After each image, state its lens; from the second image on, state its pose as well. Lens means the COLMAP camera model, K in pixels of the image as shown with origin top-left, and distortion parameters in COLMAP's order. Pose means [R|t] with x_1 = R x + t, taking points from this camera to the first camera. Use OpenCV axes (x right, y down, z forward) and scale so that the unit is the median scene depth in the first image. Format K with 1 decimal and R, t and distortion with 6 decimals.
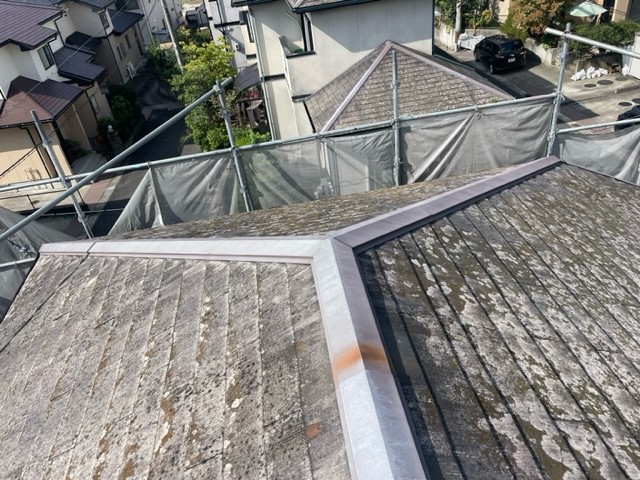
lens RADIAL K [[481.7, 0, 320.5], [0, 481.7, 234.6], [0, 0, 1]] dist [0.035970, -0.066892]
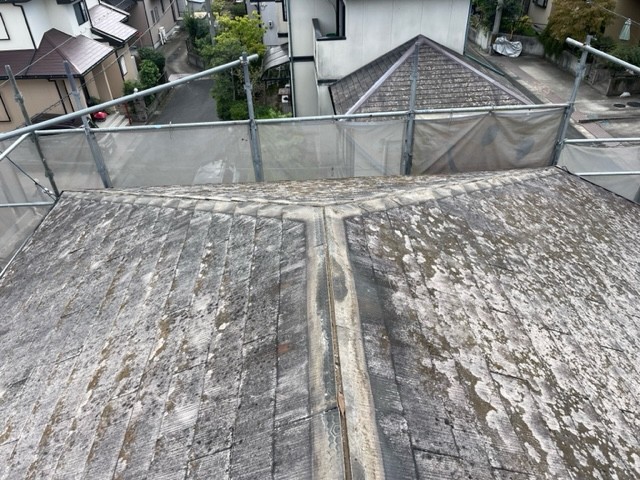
lens RADIAL K [[481.7, 0, 322.5], [0, 481.7, 244.7], [0, 0, 1]] dist [0.035970, -0.066892]
pose [[0.992364, 0.122520, -0.014256, 0.038291], [-0.121800, 0.991598, 0.043565, 0.050893], [0.019474, -0.041496, 0.998949, -0.101906]]
